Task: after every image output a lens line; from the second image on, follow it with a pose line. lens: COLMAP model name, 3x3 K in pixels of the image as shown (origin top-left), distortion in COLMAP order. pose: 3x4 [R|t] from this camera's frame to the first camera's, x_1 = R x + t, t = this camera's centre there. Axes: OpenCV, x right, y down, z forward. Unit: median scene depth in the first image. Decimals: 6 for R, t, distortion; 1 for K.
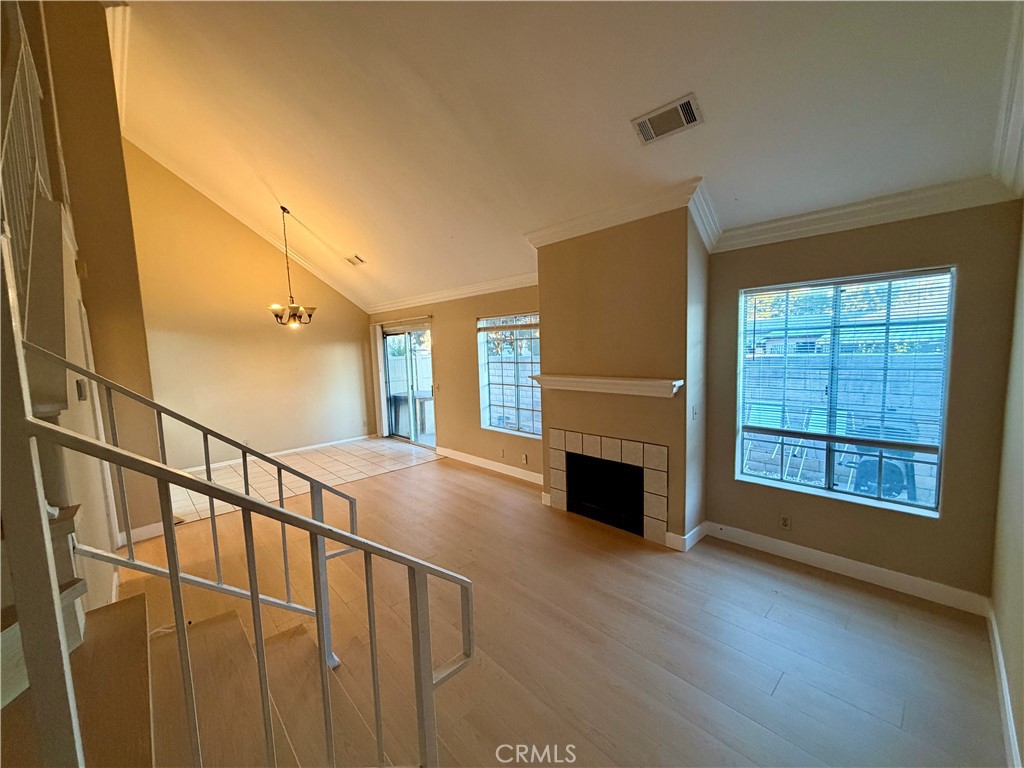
lens RADIAL K [[408.9, 0, 509.5], [0, 408.9, 385.8], [0, 0, 1]] dist [-0.001301, 0.000113]
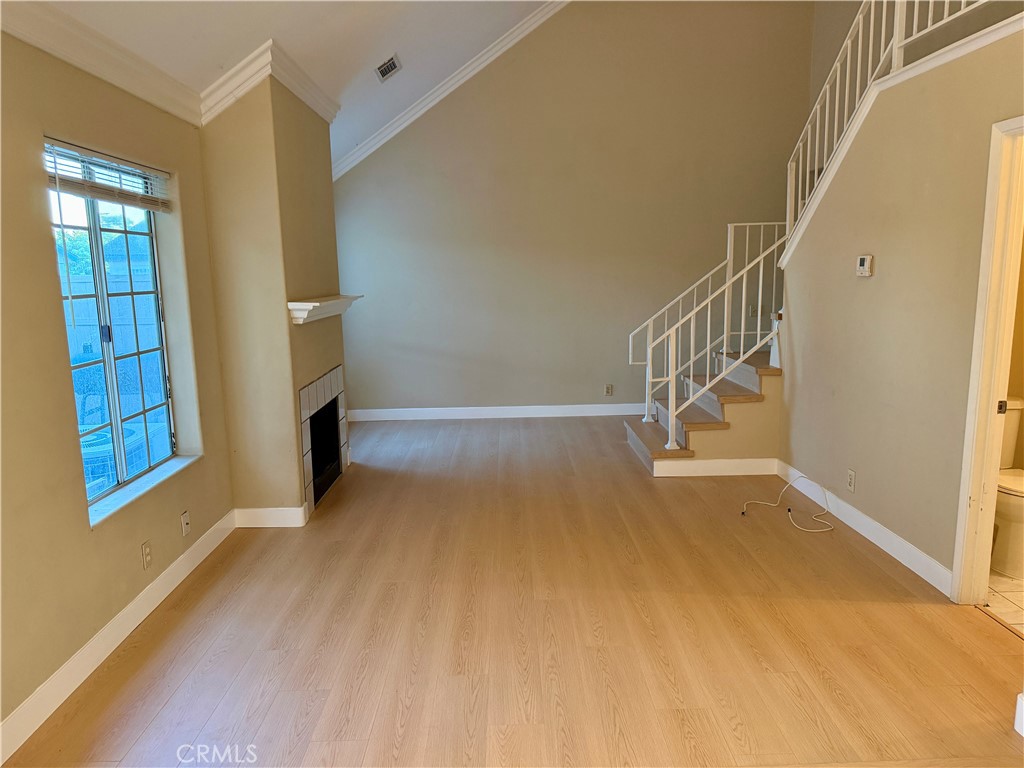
lens RADIAL K [[731.5, 0, 512.0], [0, 731.5, 384.0], [0, 0, 1]] dist [0.034686, -0.000991]
pose [[-0.741802, -0.057685, 0.668134, -0.669478], [0.112596, 0.971437, 0.208882, -0.075332], [-0.661099, 0.230179, -0.714119, 1.216873]]
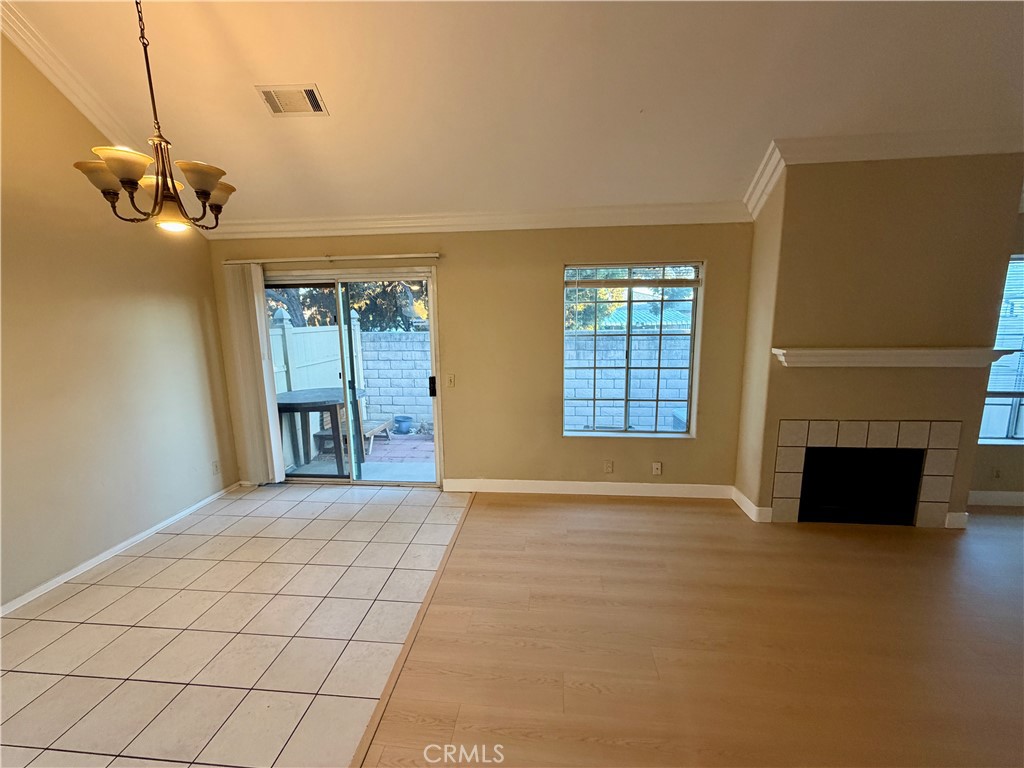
lens RADIAL K [[408.9, 0, 509.5], [0, 408.9, 385.8], [0, 0, 1]] dist [-0.001301, 0.000113]
pose [[0.754196, -0.078653, 0.651922, -0.588862], [0.051398, 0.996826, 0.060803, -0.022972], [-0.654635, -0.012349, 0.755844, 0.595145]]
